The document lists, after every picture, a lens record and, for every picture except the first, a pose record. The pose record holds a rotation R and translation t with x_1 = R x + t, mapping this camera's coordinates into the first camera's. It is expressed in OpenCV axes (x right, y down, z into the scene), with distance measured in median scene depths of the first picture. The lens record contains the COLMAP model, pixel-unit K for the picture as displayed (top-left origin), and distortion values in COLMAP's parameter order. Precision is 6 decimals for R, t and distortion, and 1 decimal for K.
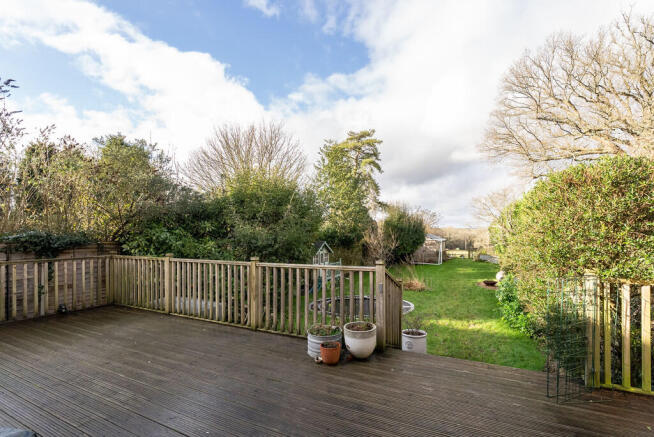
lens RADIAL K [[294.7, 0, 324.1], [0, 294.7, 229.4], [0, 0, 1]] dist [-0.003626, -0.000166]
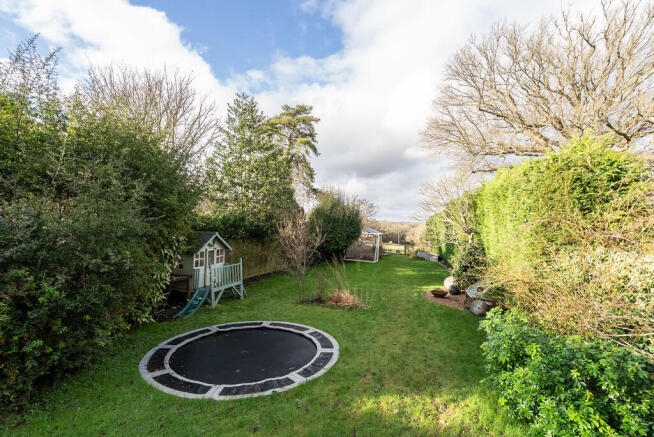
lens RADIAL K [[294.7, 0, 326.7], [0, 294.7, 220.5], [0, 0, 1]] dist [-0.003626, -0.000166]
pose [[0.976548, 0.041784, 0.211204, 0.054512], [-0.042825, 0.999083, 0.000351, 0.001806], [-0.210996, -0.009387, 0.977442, 0.160066]]
